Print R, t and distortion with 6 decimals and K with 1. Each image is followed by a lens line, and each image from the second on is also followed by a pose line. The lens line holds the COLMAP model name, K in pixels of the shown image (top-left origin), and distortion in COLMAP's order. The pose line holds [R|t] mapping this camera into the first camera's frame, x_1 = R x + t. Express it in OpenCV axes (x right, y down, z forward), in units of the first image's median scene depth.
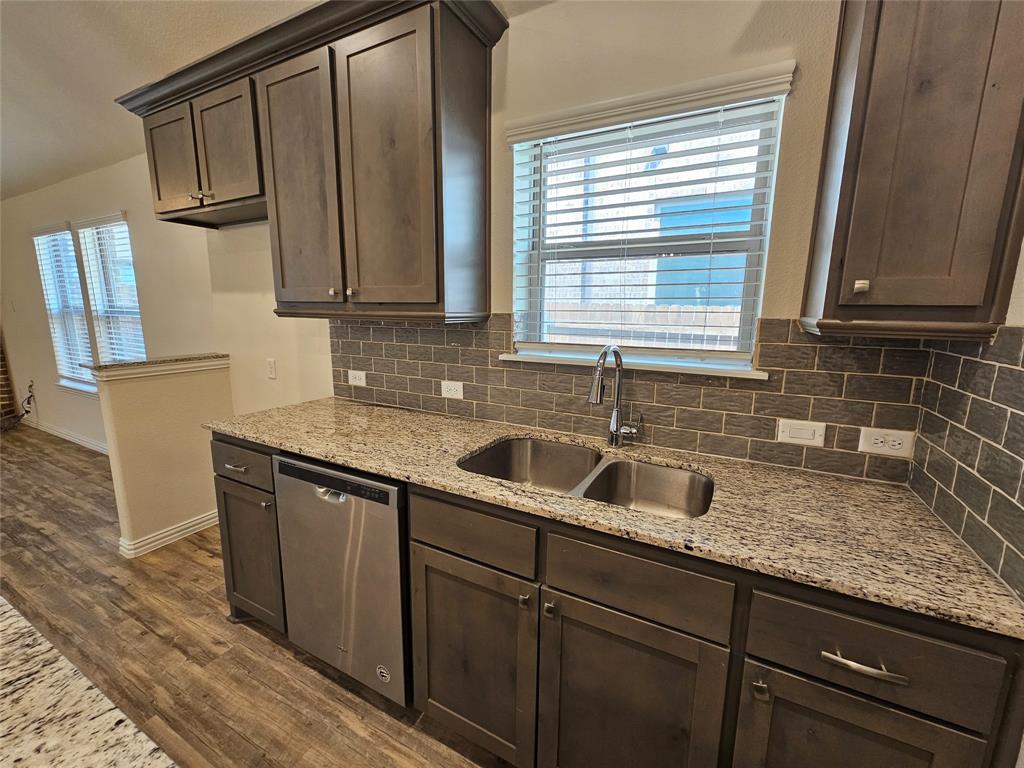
lens RADIAL K [[418.9, 0, 512.6], [0, 418.9, 383.4], [0, 0, 1]] dist [-0.002409, 0.000919]
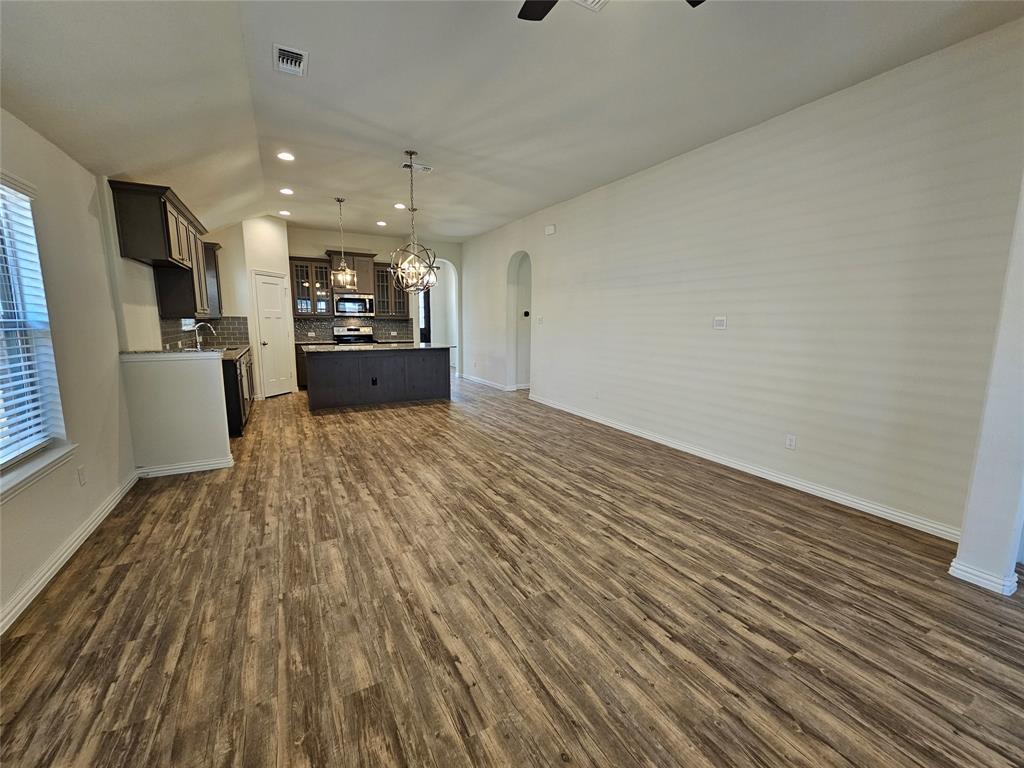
lens RADIAL K [[418.9, 0, 515.1], [0, 418.9, 382.3], [0, 0, 1]] dist [-0.002409, 0.000919]
pose [[-0.833251, -0.097588, 0.544214, -3.801127], [0.086256, 0.949303, 0.302296, -0.422720], [-0.546125, 0.298830, -0.782590, 2.211535]]
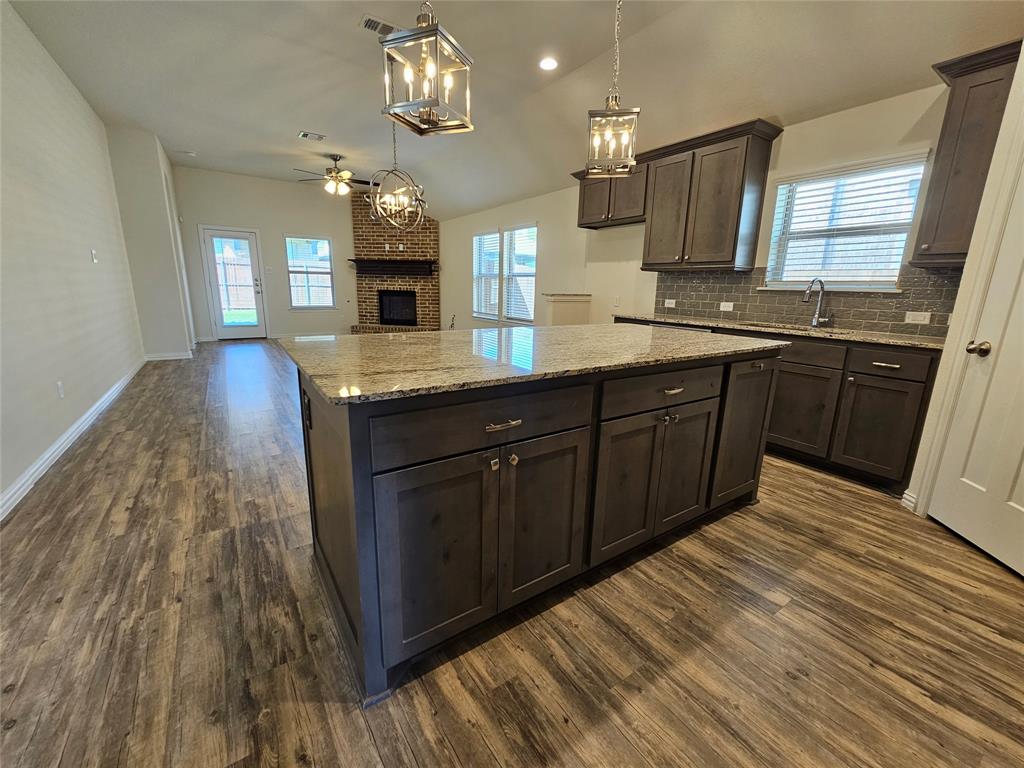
lens RADIAL K [[418.9, 0, 517.3], [0, 418.9, 378.6], [0, 0, 1]] dist [-0.002409, 0.000919]
pose [[0.883947, 0.114127, -0.453446, -0.089612], [-0.101150, 0.993466, 0.052861, 0.395113], [0.456516, -0.000860, 0.889715, -1.397856]]
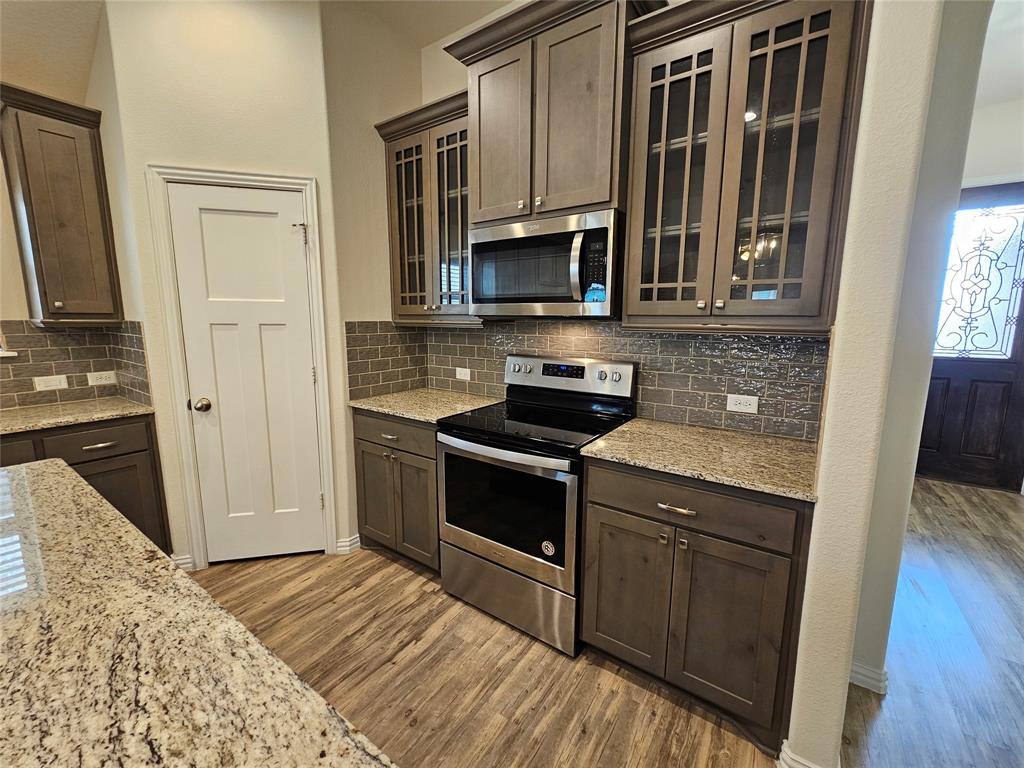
lens RADIAL K [[418.9, 0, 519.6], [0, 418.9, 378.4], [0, 0, 1]] dist [-0.002409, 0.000919]
pose [[0.118837, -0.153925, 0.980910, -0.633504], [0.177727, 0.975253, 0.131506, 0.166671], [-0.976878, 0.158707, 0.143253, -0.932636]]
